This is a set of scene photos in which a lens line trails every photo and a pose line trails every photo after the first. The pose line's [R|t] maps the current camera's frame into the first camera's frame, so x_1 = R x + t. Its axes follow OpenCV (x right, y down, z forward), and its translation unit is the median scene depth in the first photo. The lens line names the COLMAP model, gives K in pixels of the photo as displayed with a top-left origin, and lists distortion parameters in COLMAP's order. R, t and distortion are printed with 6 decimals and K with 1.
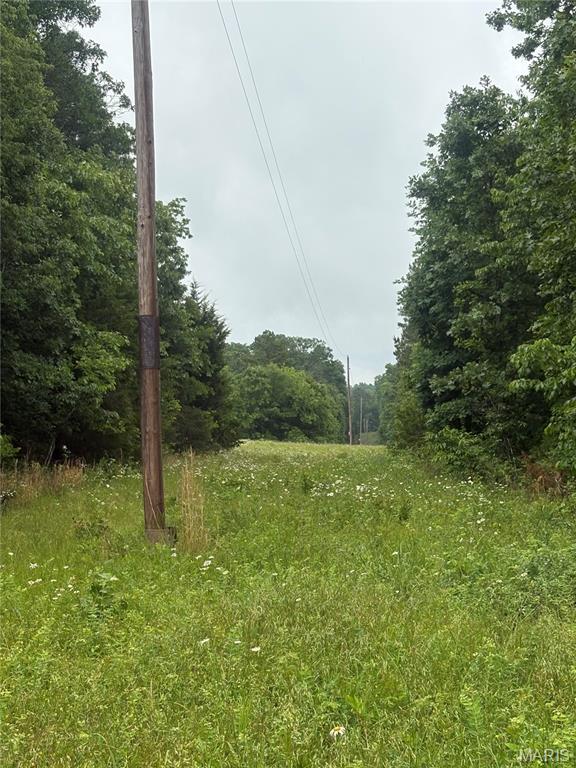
lens RADIAL K [[1408.9, 0, 288.0], [0, 1408.9, 384.0], [0, 0, 1]] dist [0.262612, -1.379755]
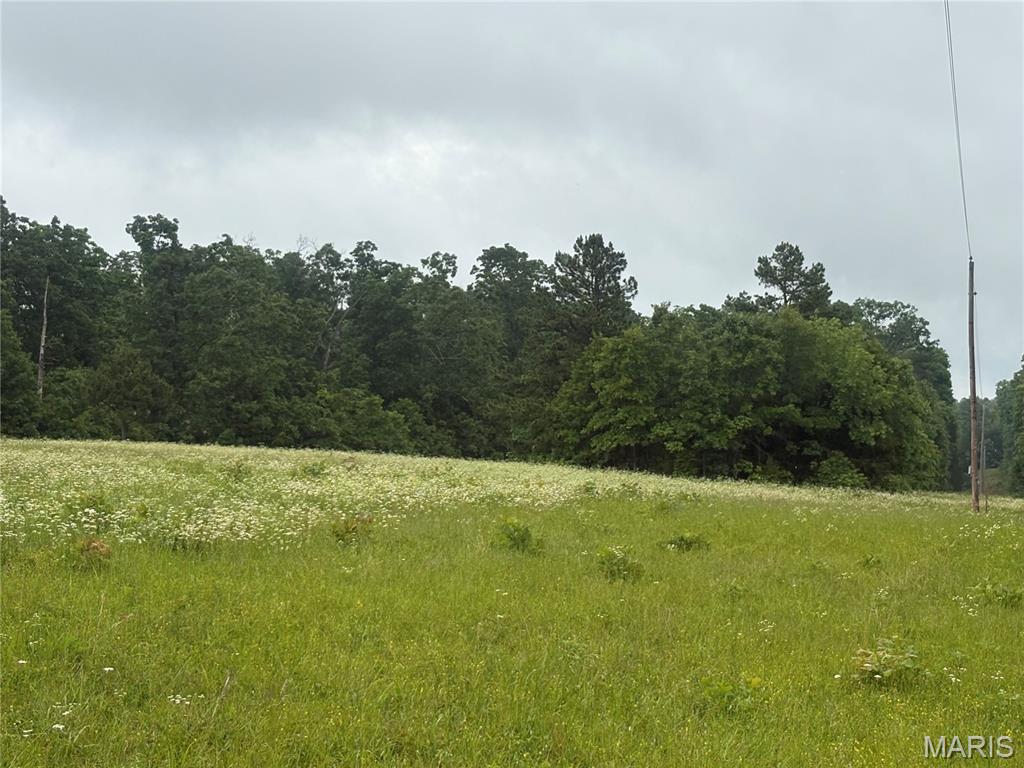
lens RADIAL K [[1878.6, 0, 512.0], [0, 1878.6, 384.0], [0, 0, 1]] dist [0.262612, -1.379755]
pose [[0.982708, 0.022050, -0.183846, 0.013576], [-0.023296, 0.999718, -0.004621, 0.014554], [0.183693, 0.008824, 0.982944, 0.399966]]
